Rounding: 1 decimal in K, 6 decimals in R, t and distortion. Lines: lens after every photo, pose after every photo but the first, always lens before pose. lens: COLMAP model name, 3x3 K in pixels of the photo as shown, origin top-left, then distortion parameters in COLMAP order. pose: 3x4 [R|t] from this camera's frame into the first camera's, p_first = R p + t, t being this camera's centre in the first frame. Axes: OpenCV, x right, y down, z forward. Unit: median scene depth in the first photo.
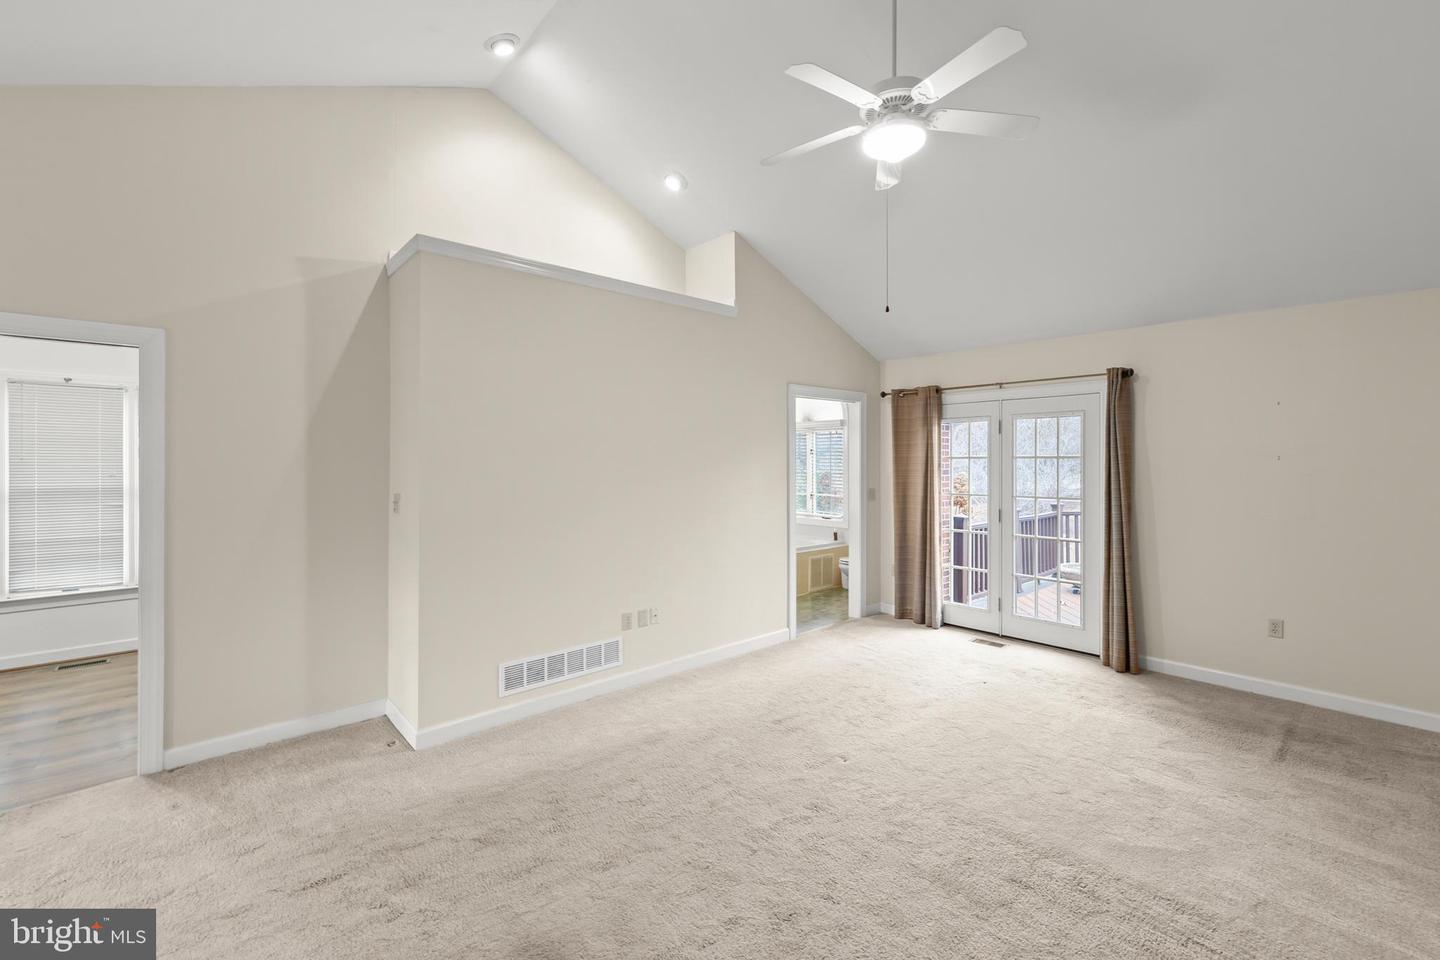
lens RADIAL K [[608.6, 0, 726.6], [0, 608.6, 468.5], [0, 0, 1]] dist [0.007861, -0.000179]
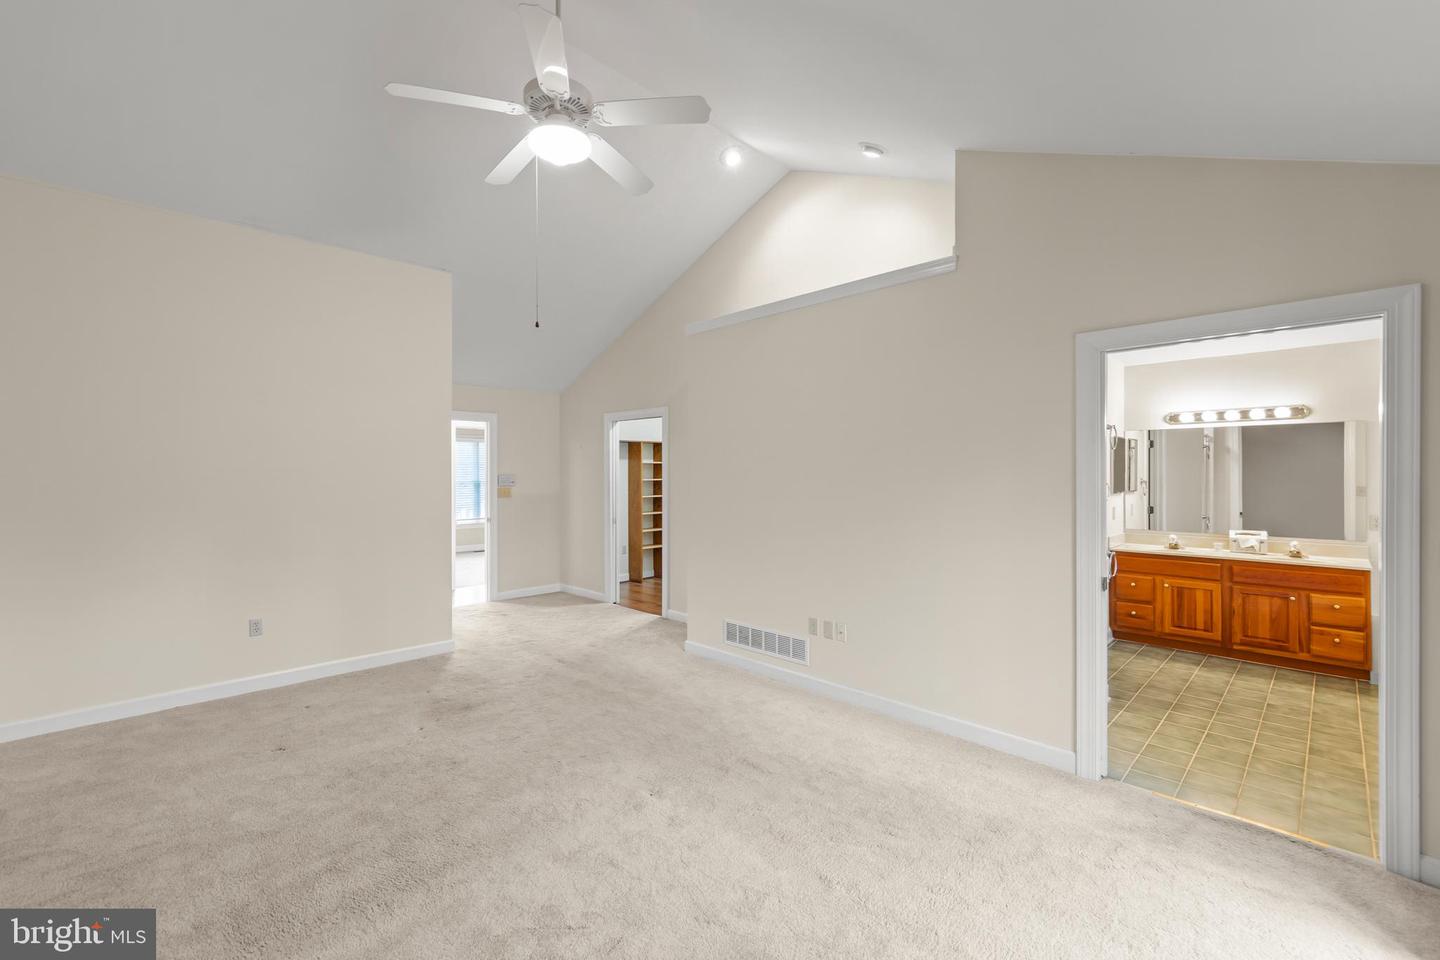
lens RADIAL K [[608.6, 0, 726.5], [0, 608.6, 477.5], [0, 0, 1]] dist [0.007861, -0.000179]
pose [[0.048786, 0.016271, -0.998677, 0.882710], [-0.000649, 0.999868, 0.016258, -0.015963], [0.998809, -0.000145, 0.048790, 0.840497]]
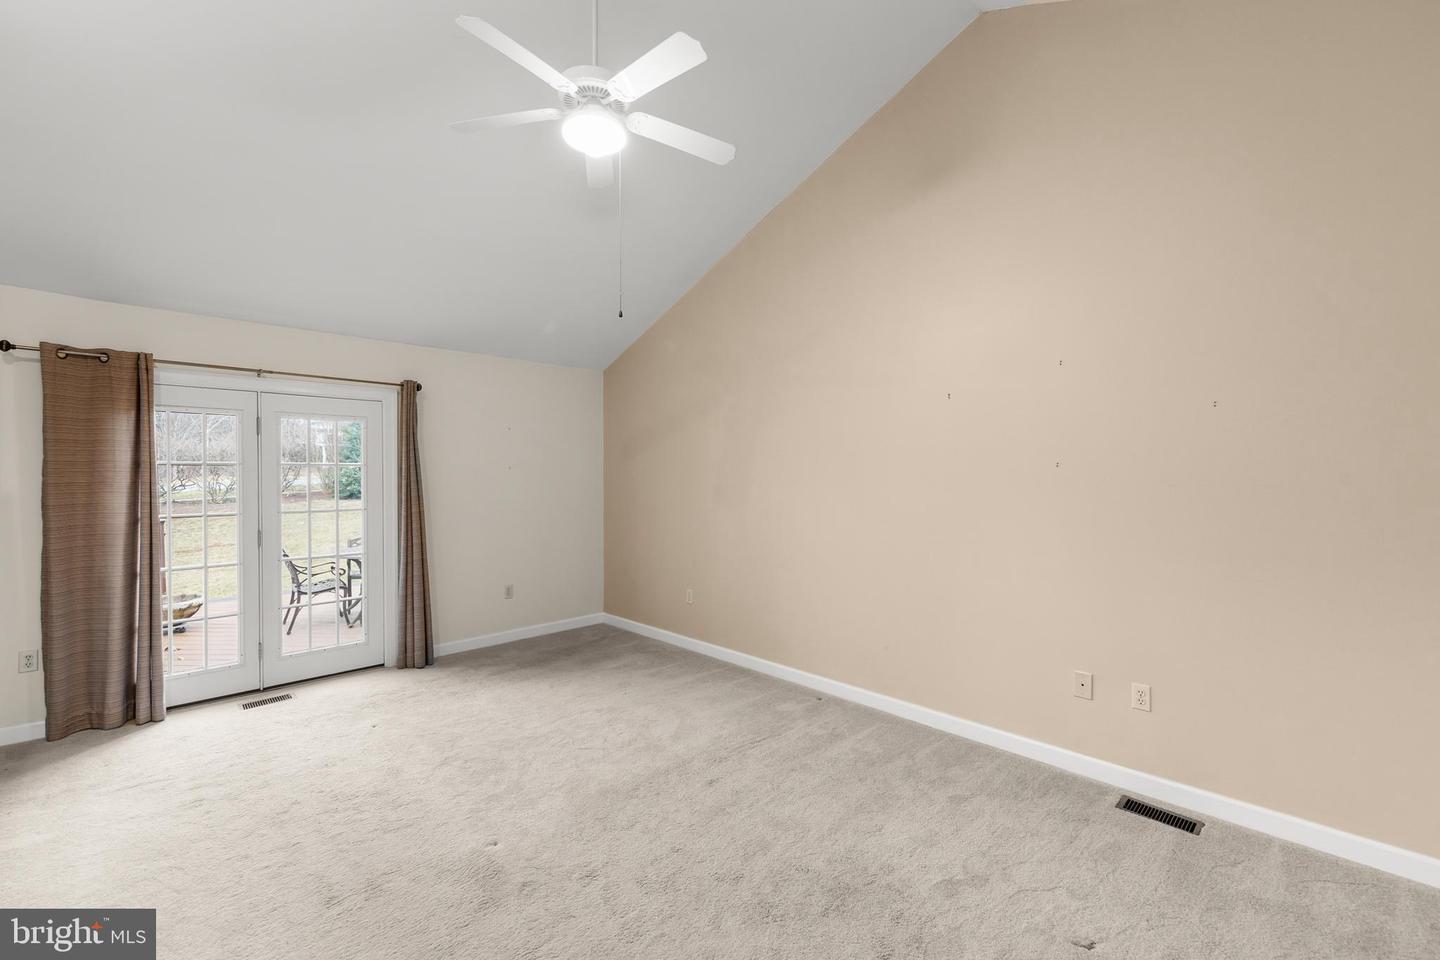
lens RADIAL K [[608.6, 0, 713.9], [0, 608.6, 472.6], [0, 0, 1]] dist [0.007861, -0.000179]
pose [[-0.036922, 0.001297, 0.999317, -0.478664], [0.011825, 0.999930, -0.000861, 0.000501], [-0.999248, 0.011785, -0.036934, 0.580274]]
